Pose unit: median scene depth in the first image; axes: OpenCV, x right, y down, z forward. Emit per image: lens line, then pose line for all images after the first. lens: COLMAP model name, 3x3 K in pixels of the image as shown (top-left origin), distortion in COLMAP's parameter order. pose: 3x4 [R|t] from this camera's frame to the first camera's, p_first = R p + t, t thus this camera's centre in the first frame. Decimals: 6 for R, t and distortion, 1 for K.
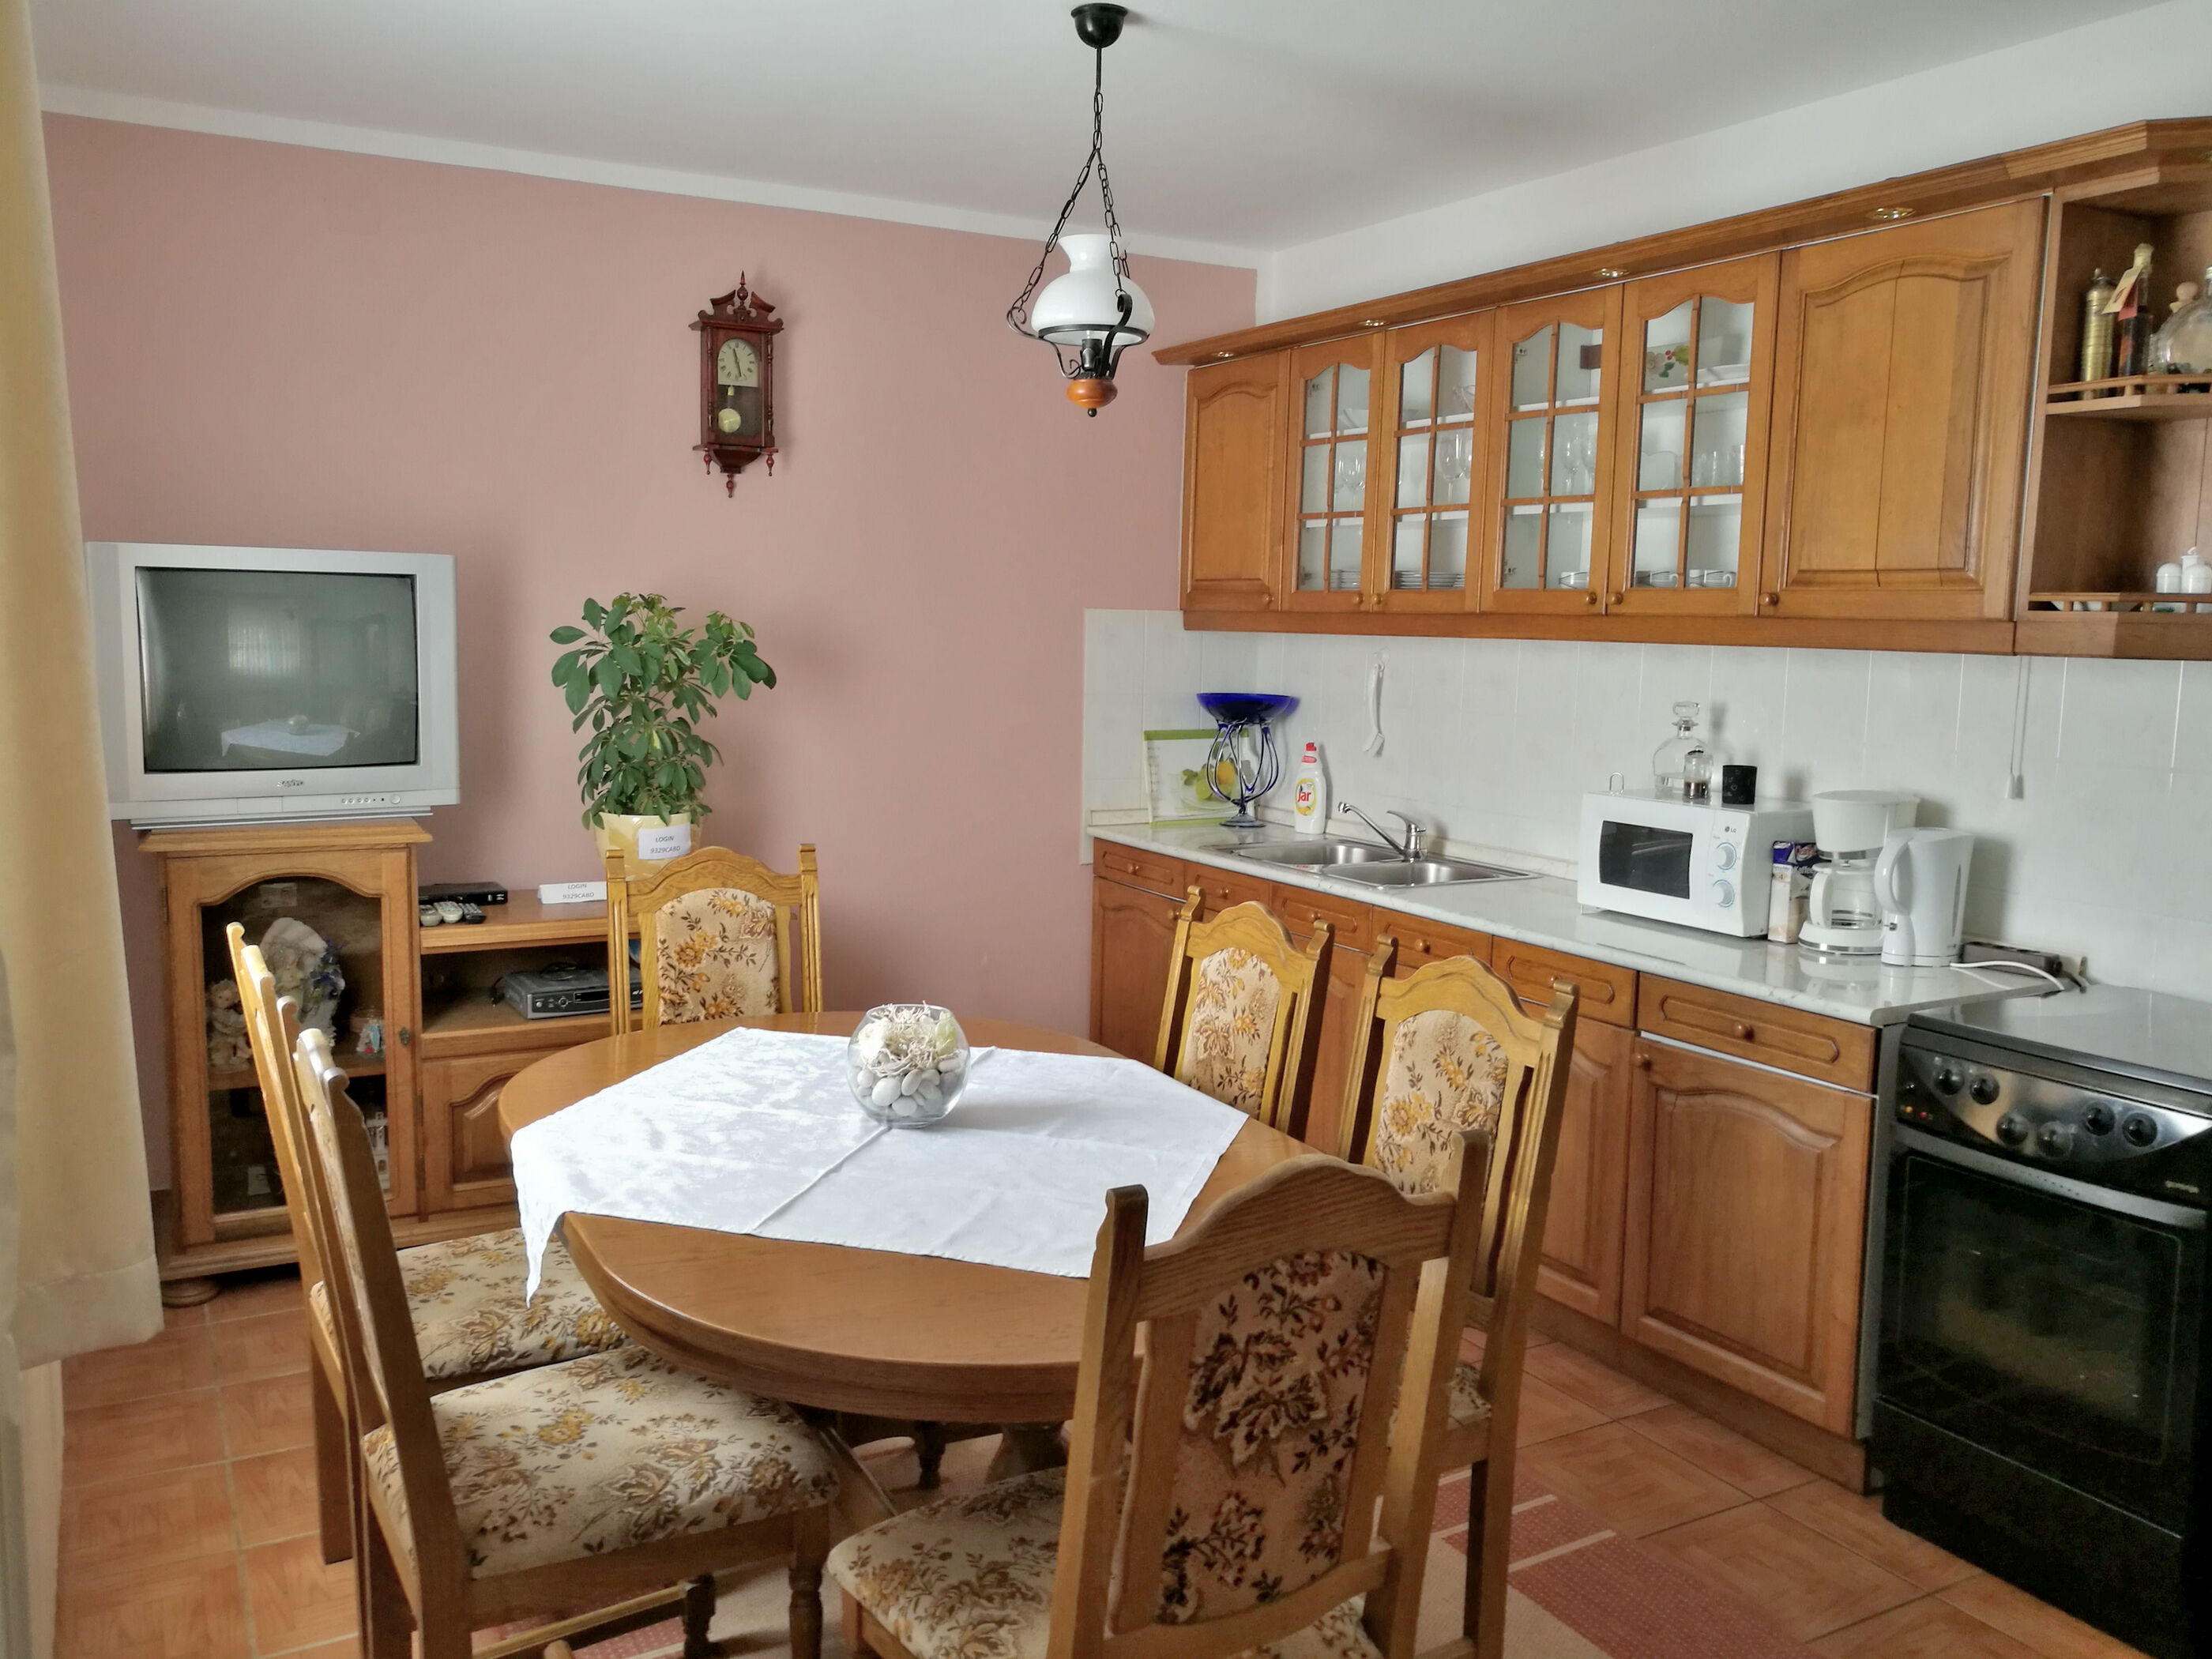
lens RADIAL K [[1751.8, 0, 1114.8], [0, 1751.8, 842.5], [0, 0, 1]] dist [0.037964, -0.046212]
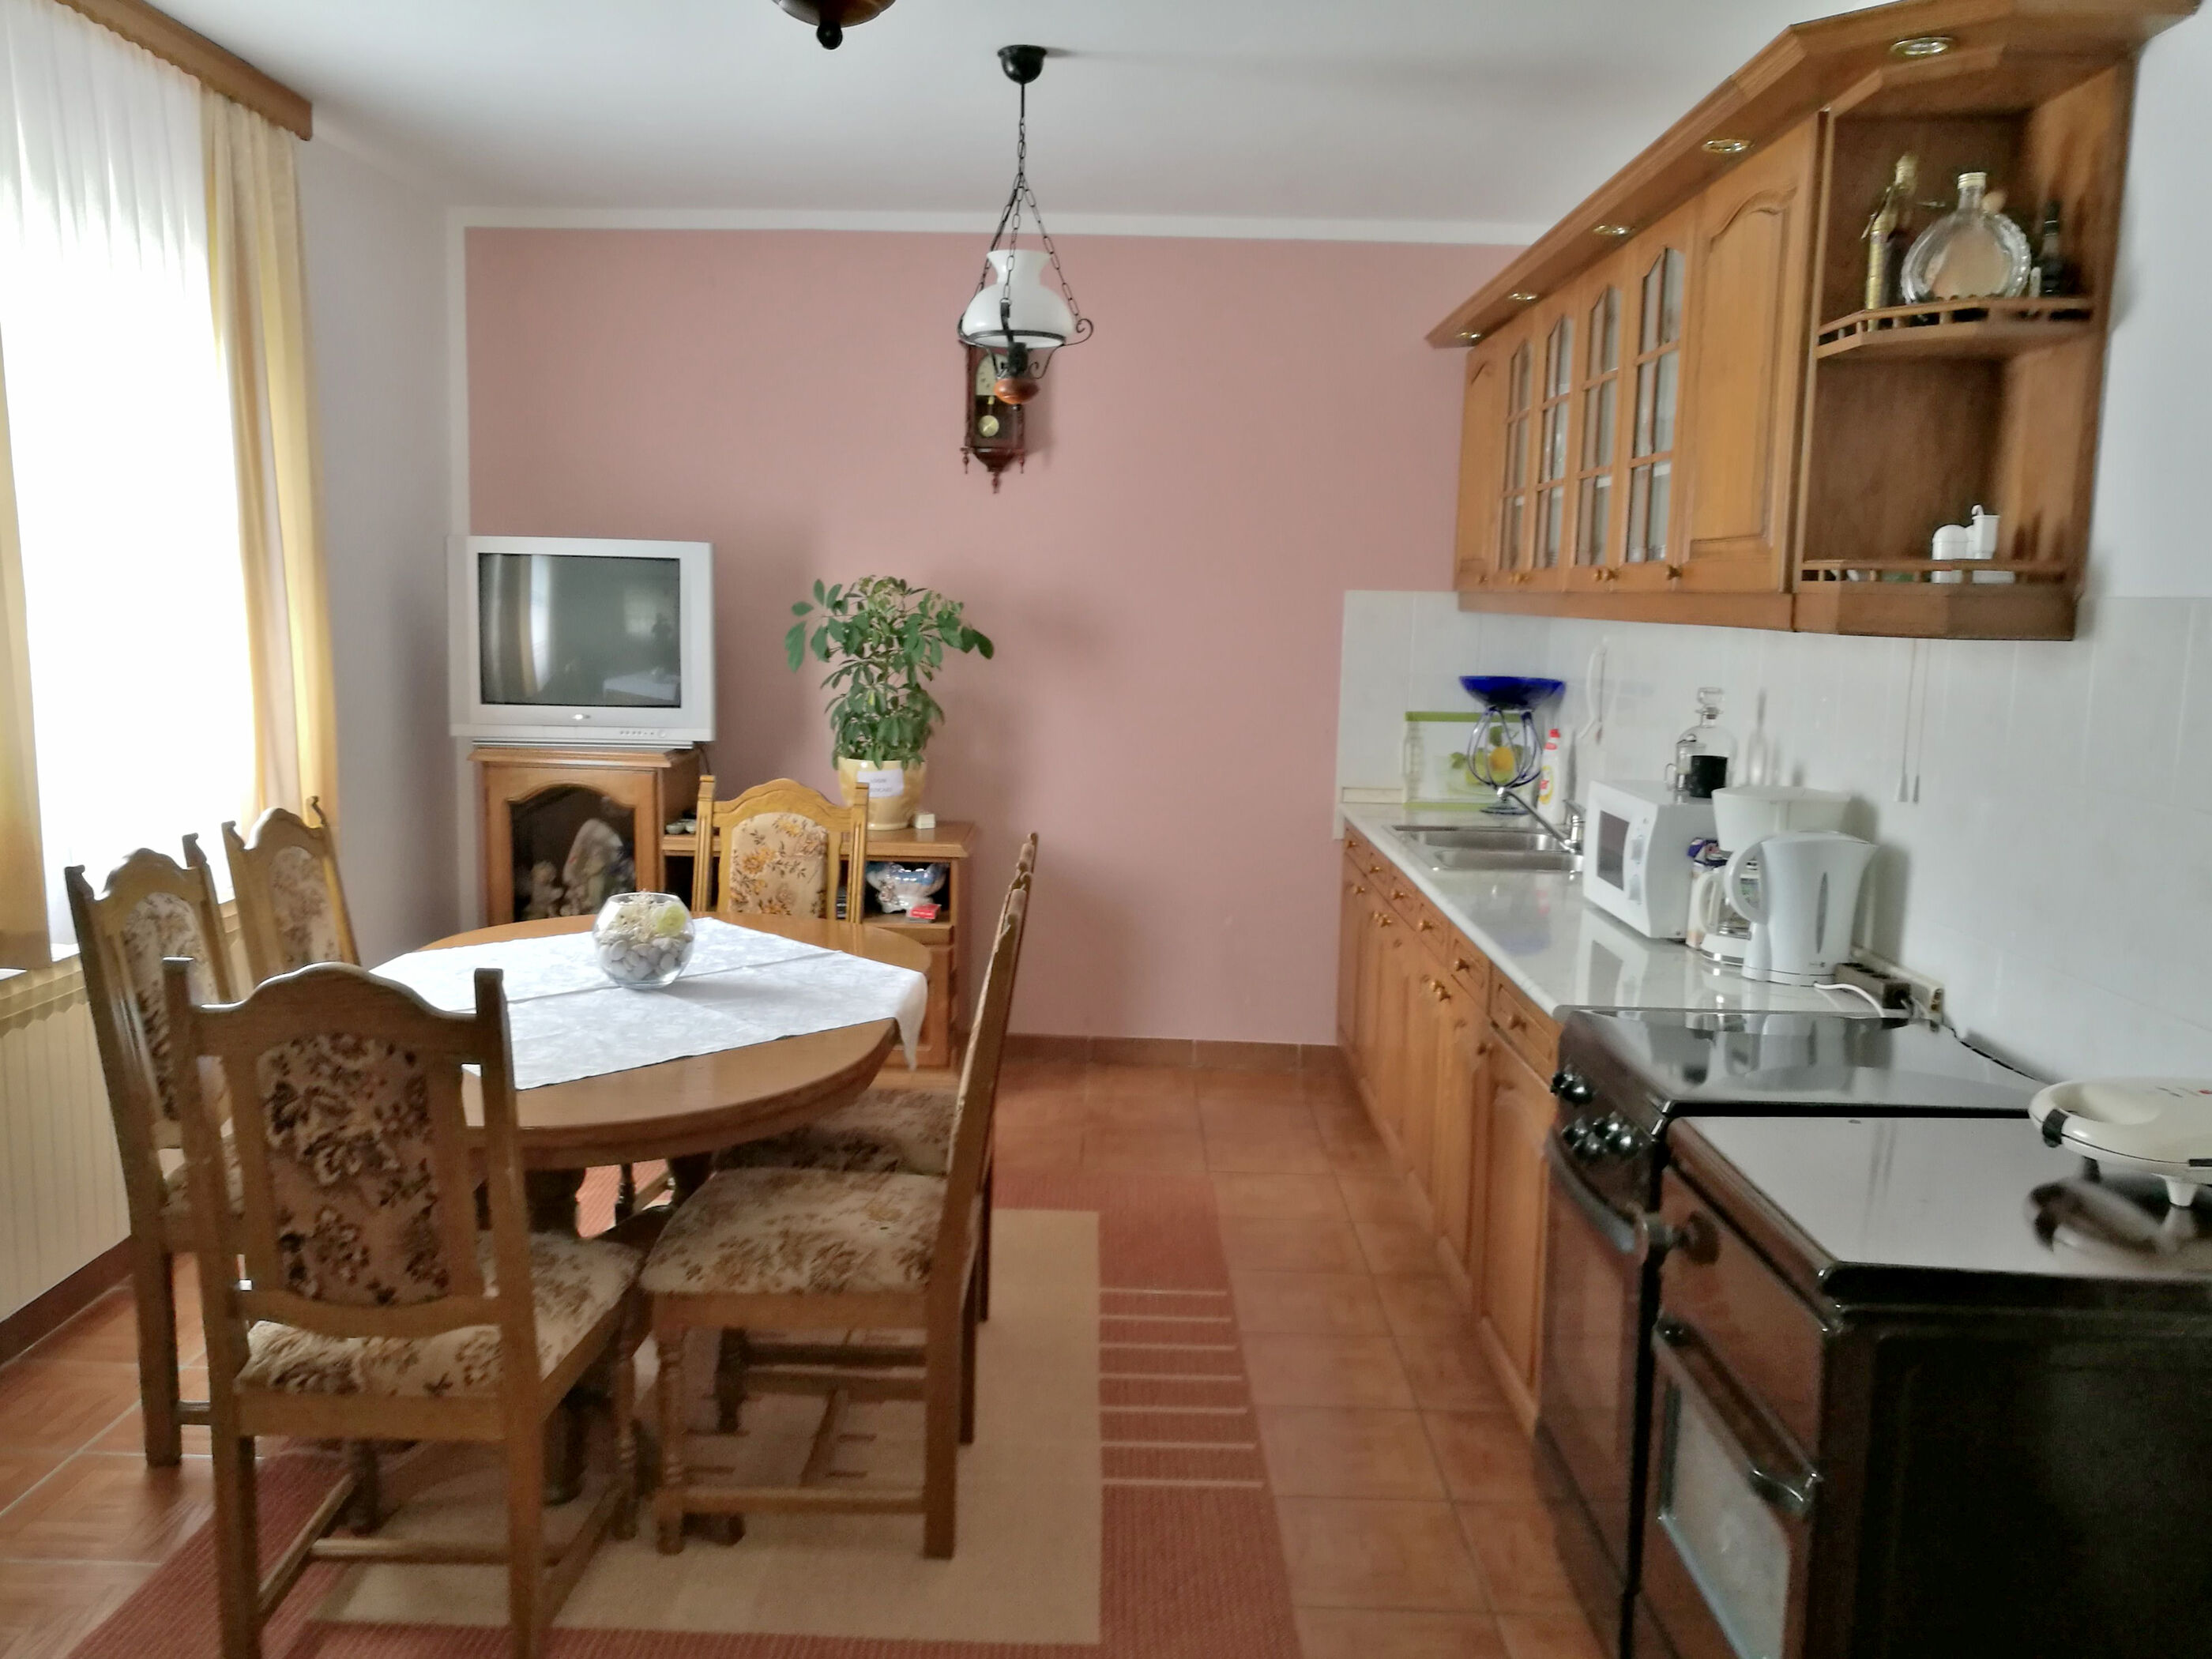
lens RADIAL K [[1751.8, 0, 1062.7], [0, 1751.8, 844.0], [0, 0, 1]] dist [0.037964, -0.046212]
pose [[0.858933, 0.074132, -0.506694, 0.567545], [-0.073313, 0.997075, 0.021599, 0.007286], [0.506813, 0.018595, 0.861855, 0.046695]]
